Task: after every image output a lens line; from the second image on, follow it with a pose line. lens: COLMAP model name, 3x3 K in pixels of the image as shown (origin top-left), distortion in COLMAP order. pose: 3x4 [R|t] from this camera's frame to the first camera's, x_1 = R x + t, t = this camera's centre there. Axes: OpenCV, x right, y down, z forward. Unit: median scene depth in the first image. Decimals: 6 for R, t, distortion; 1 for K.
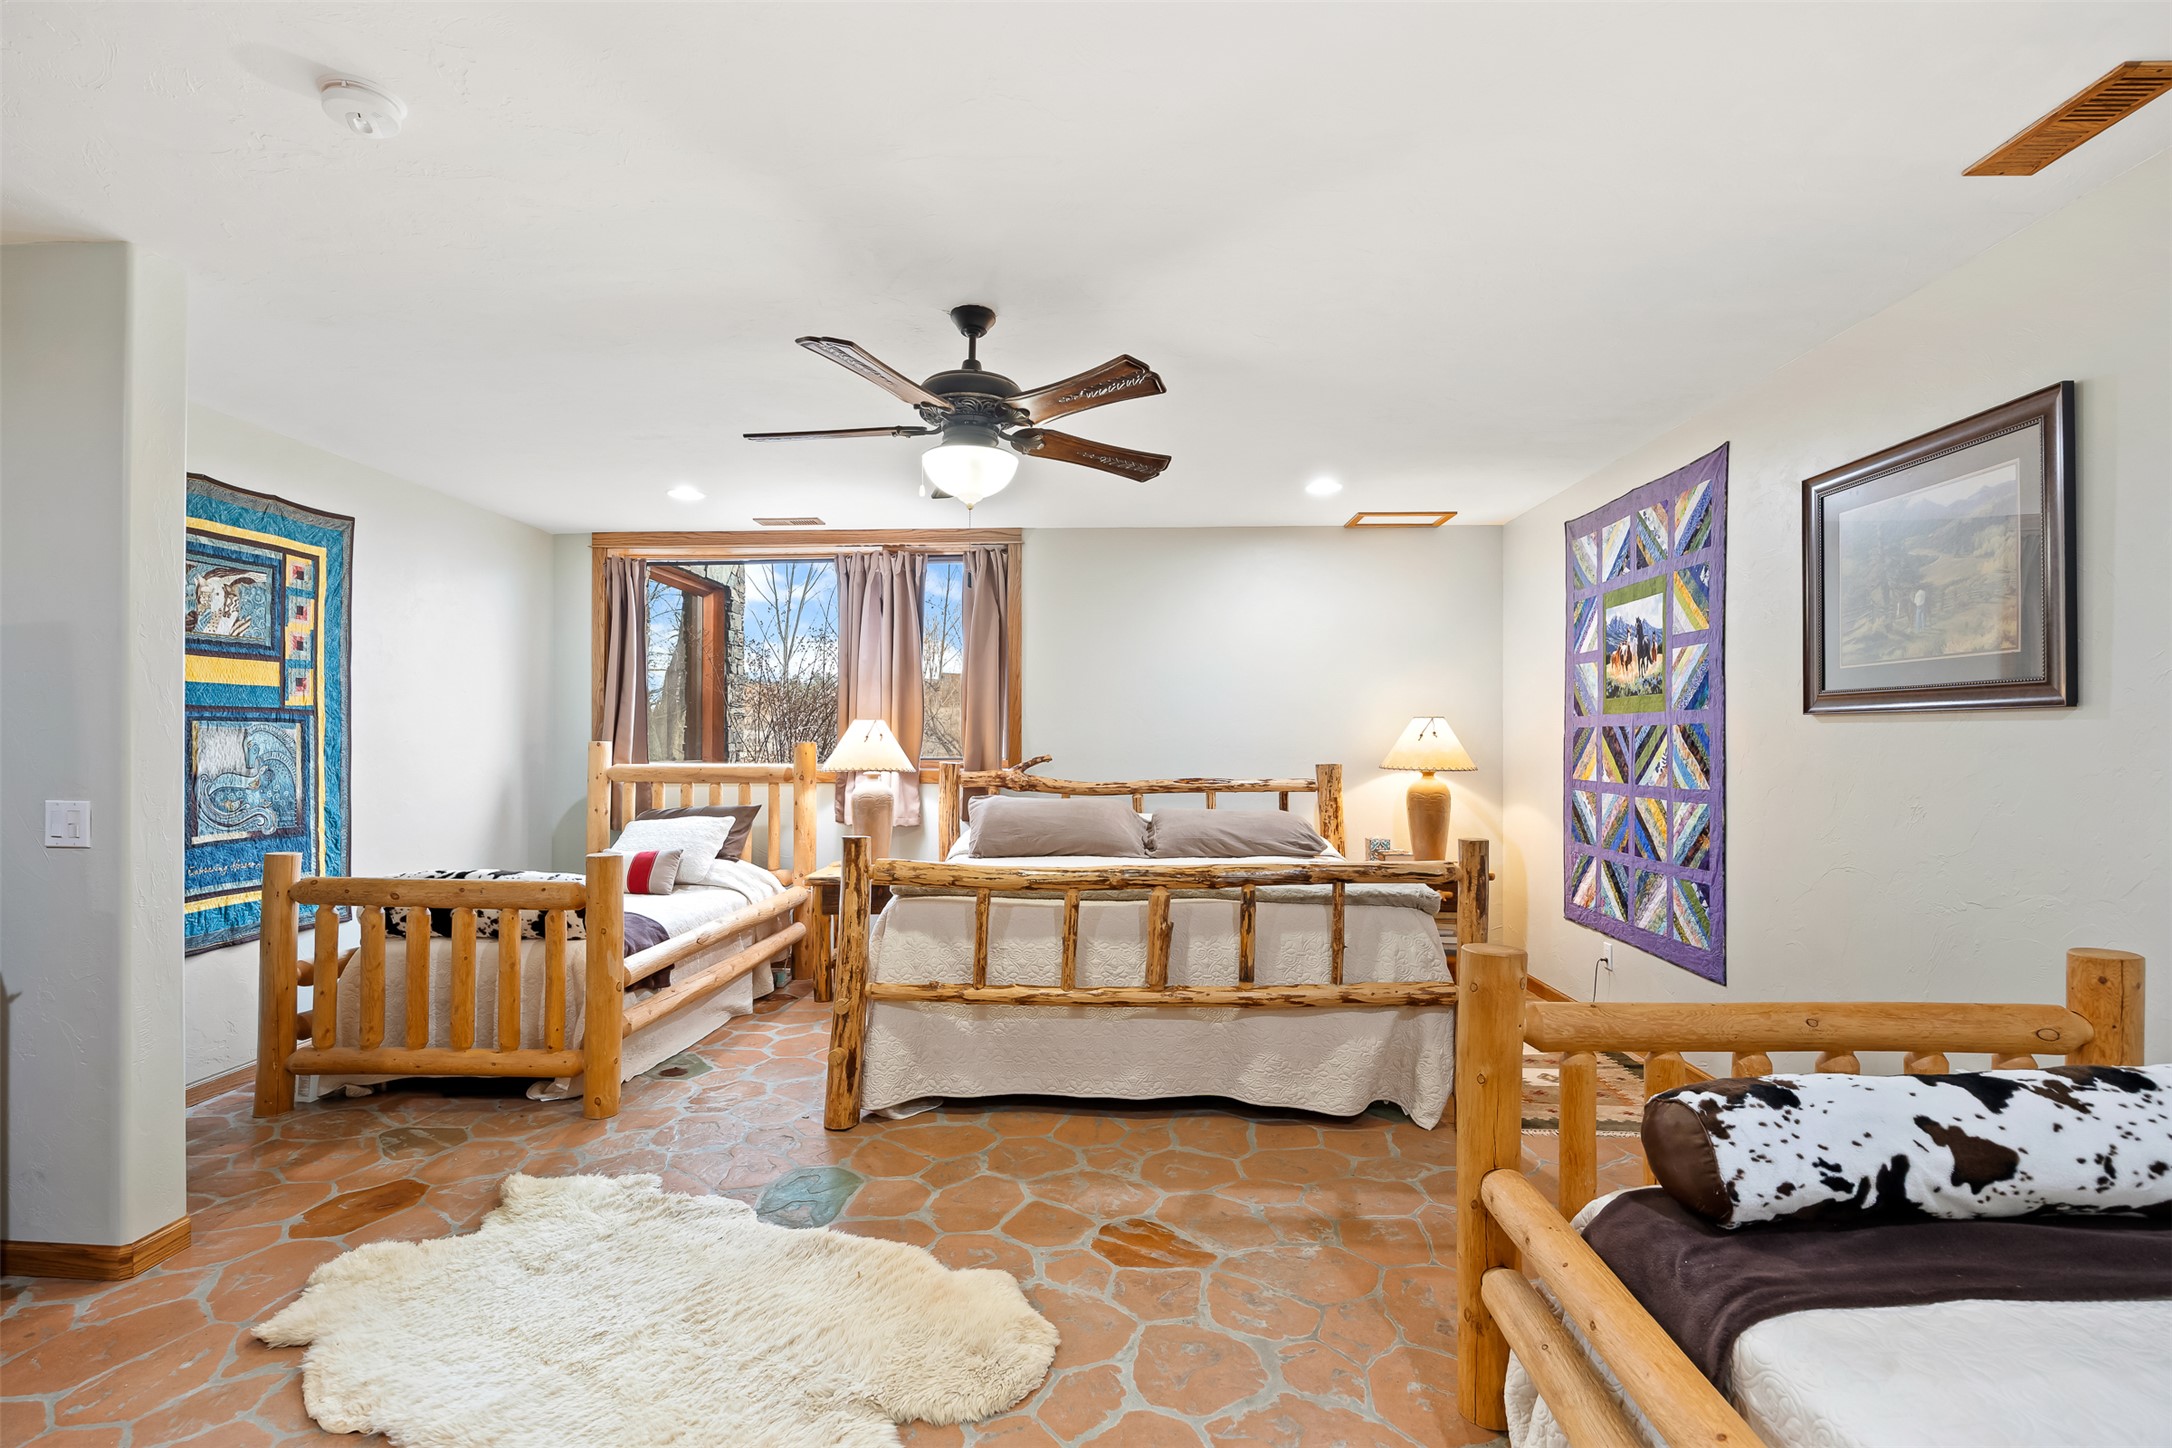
lens RADIAL K [[1051.2, 0, 1186.5], [0, 1051.2, 729.2], [0, 0, 1]] dist [-0.012344, -0.000177]
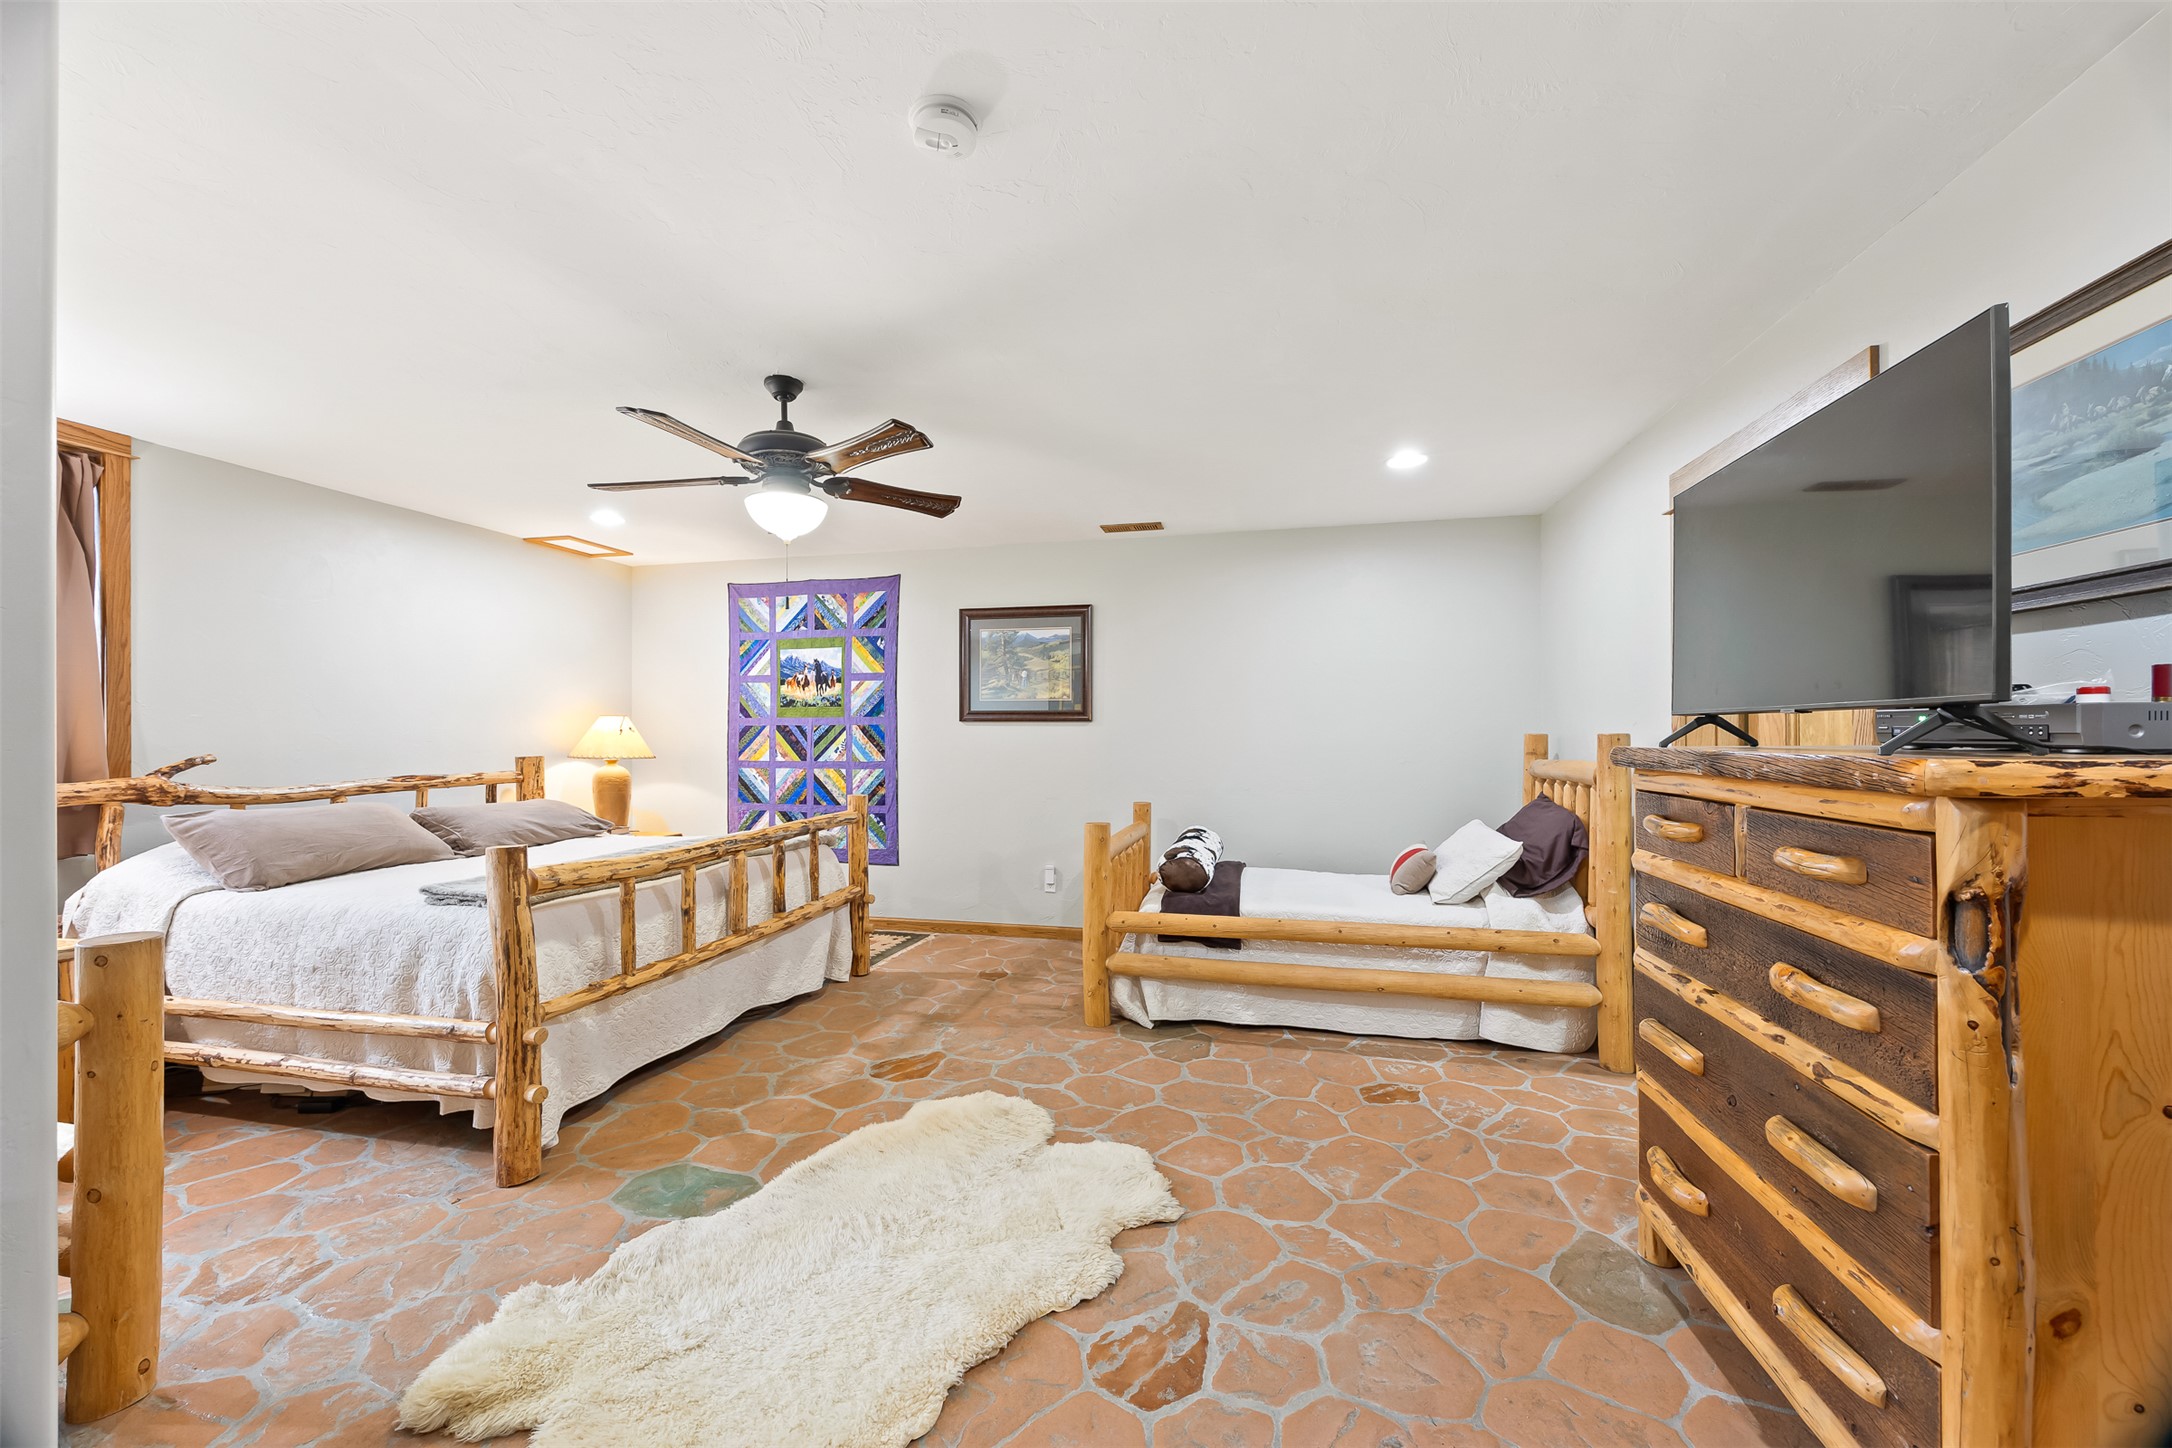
lens RADIAL K [[845.6, 0, 1082.7], [0, 845.6, 721.3], [0, 0, 1]] dist [-0.002632, 0.000404]
pose [[0.179910, 0.014274, 0.983580, -0.856172], [-0.008458, 0.999880, -0.012963, 0.004606], [-0.983647, -0.005987, 0.180009, 0.381313]]
